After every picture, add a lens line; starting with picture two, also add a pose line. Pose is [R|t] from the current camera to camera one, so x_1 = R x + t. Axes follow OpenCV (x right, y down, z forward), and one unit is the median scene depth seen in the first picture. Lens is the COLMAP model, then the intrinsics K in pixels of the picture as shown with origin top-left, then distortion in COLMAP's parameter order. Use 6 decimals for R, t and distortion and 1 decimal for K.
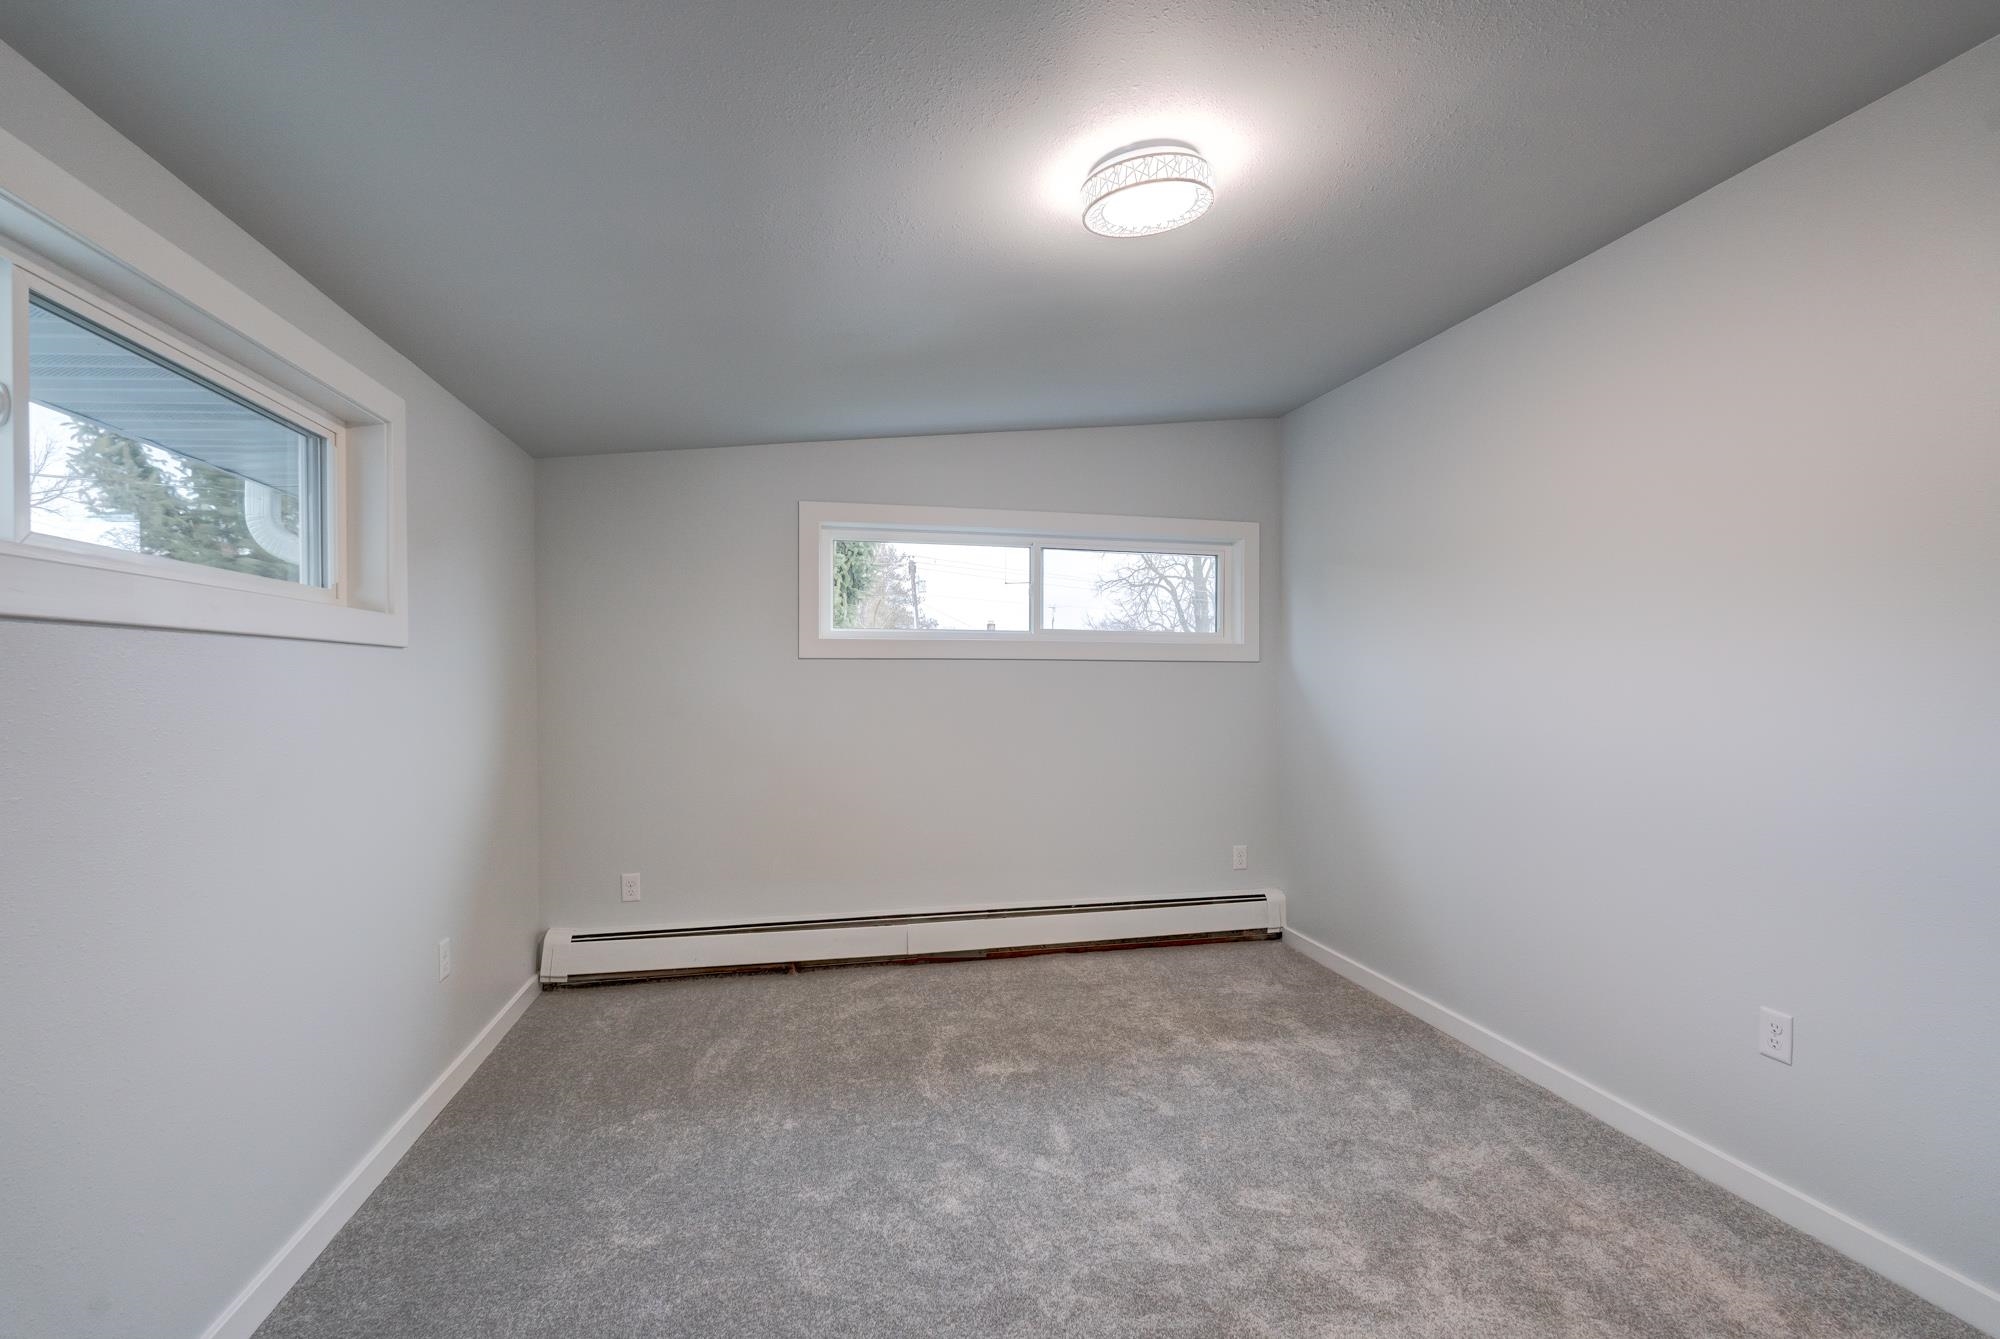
lens RADIAL K [[899.3, 0, 1019.9], [0, 899.3, 689.2], [0, 0, 1]] dist [-0.002954, 0.004694]
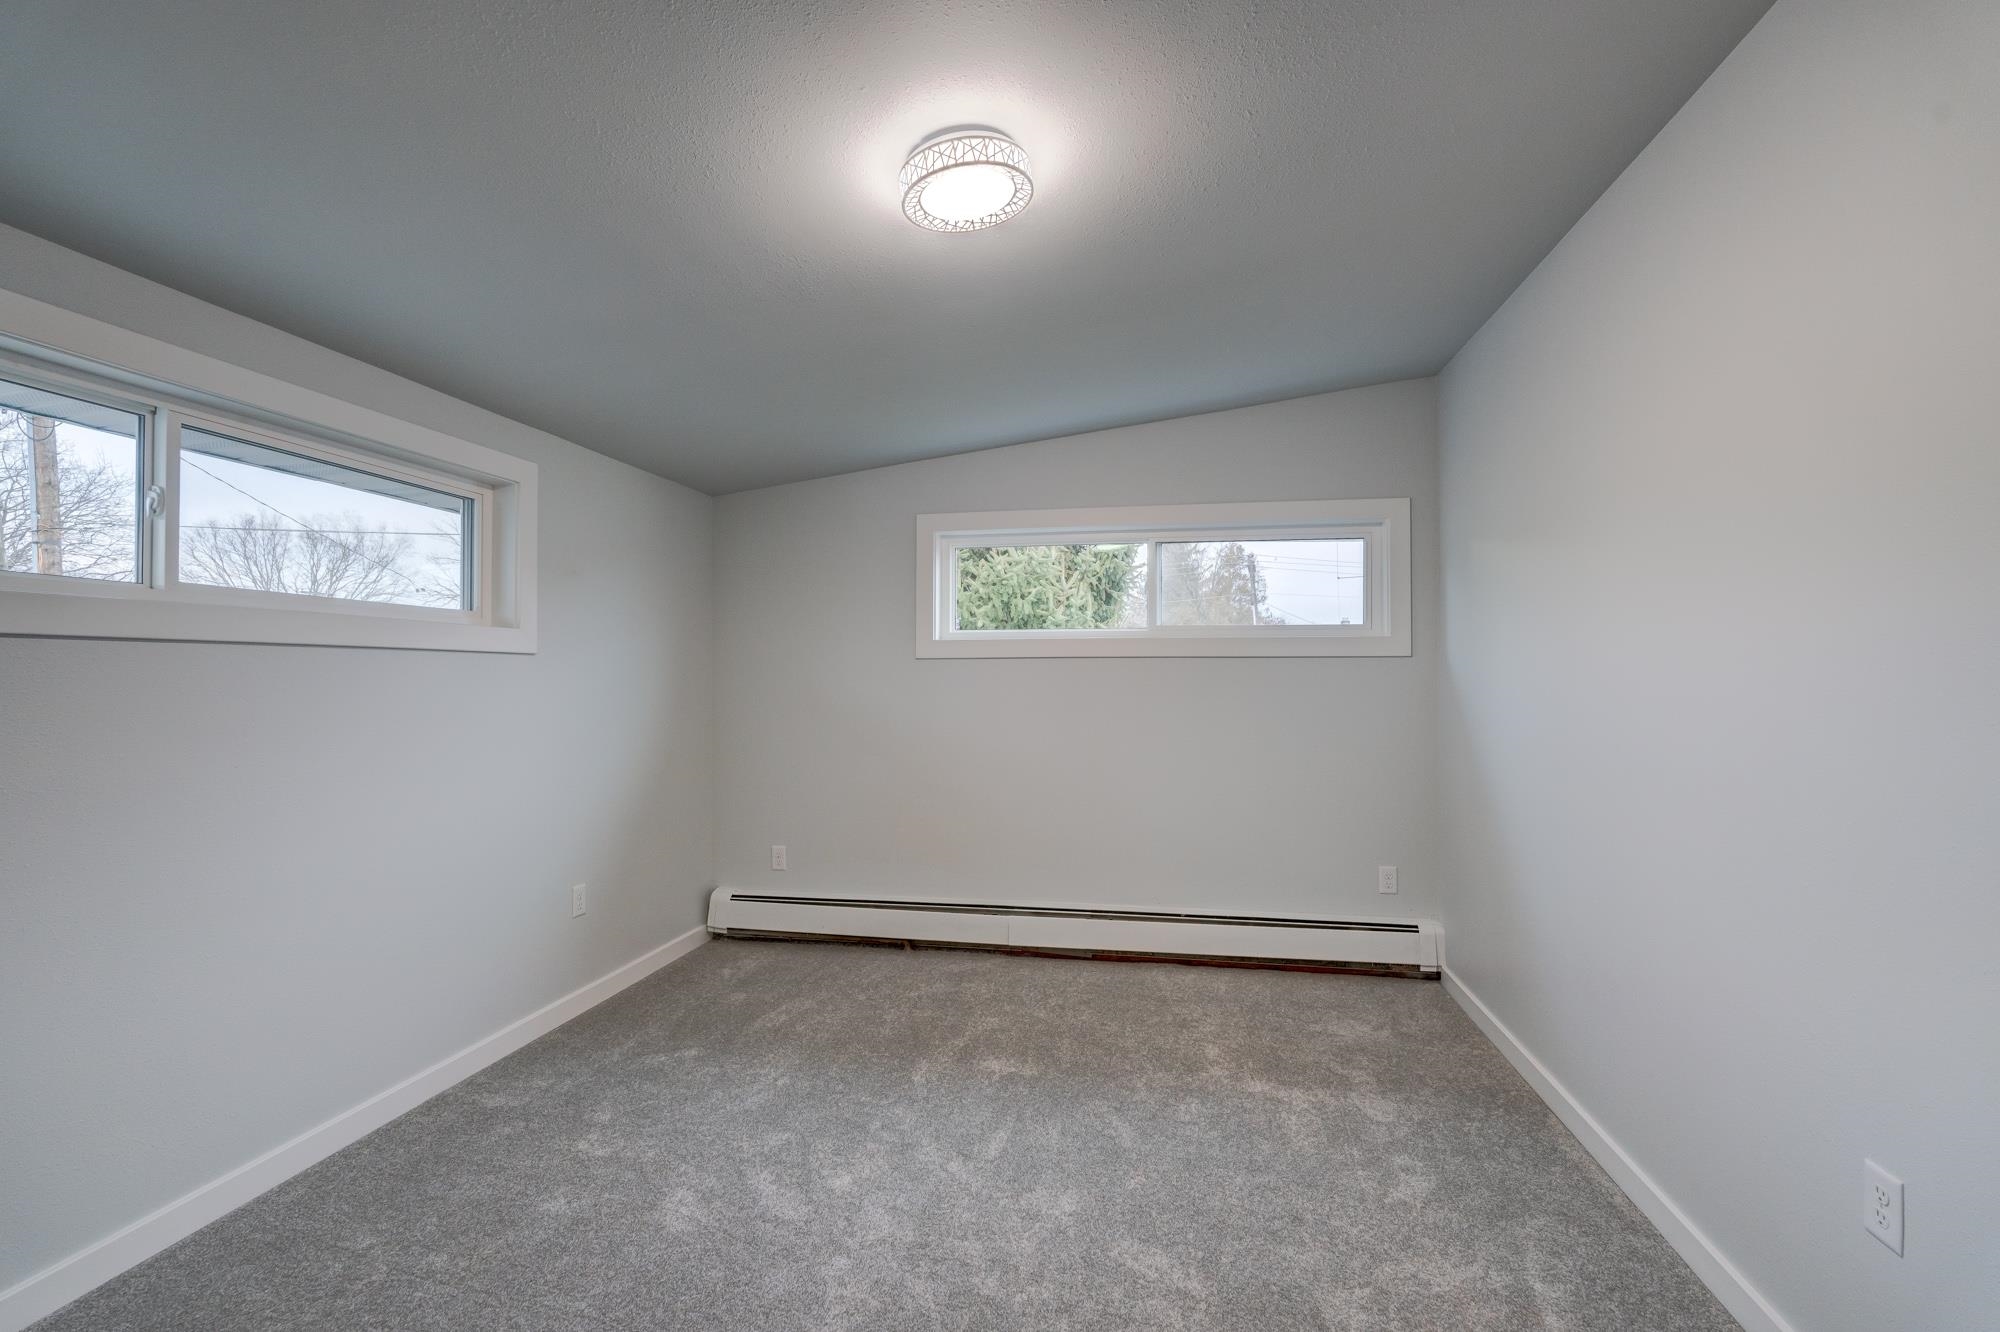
lens RADIAL K [[874.8, 0, 1008.3], [0, 874.8, 674.7], [0, 0, 1]] dist [-0.003340, 0.000580]
pose [[0.914445, -0.006603, -0.404656, 0.309347], [0.000015, 0.999867, -0.016281, 0.002235], [0.404710, 0.014882, 0.914324, 0.088477]]
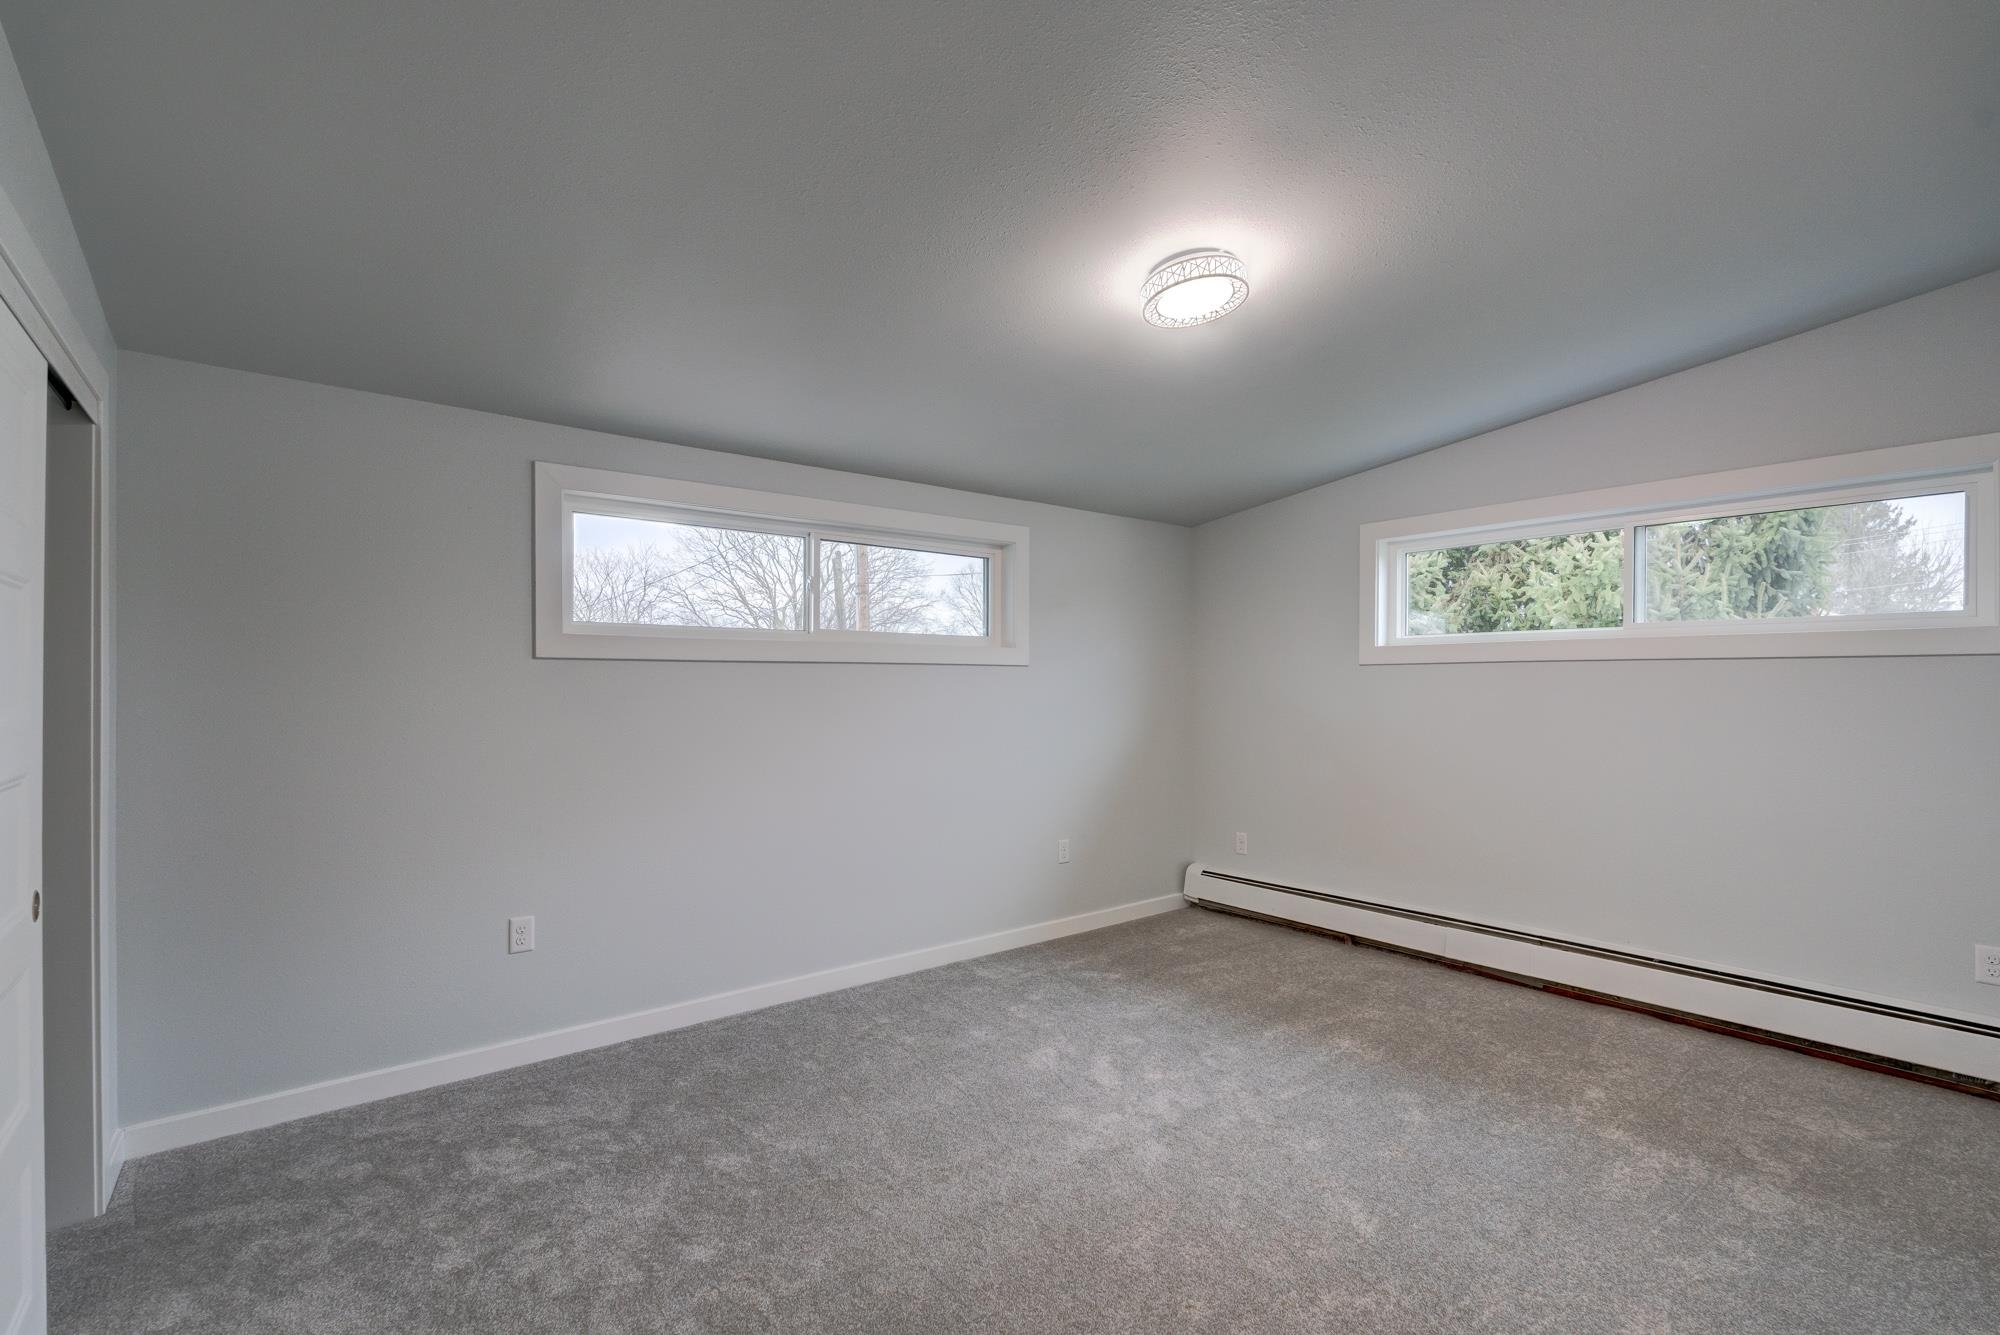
lens RADIAL K [[899.3, 0, 1019.9], [0, 899.3, 687.2], [0, 0, 1]] dist [-0.002954, 0.004694]
pose [[0.443123, -0.000822, -0.896460, 0.621600], [-0.008937, 0.999946, -0.005334, 0.003247], [0.896416, 0.010376, 0.443092, 0.137195]]
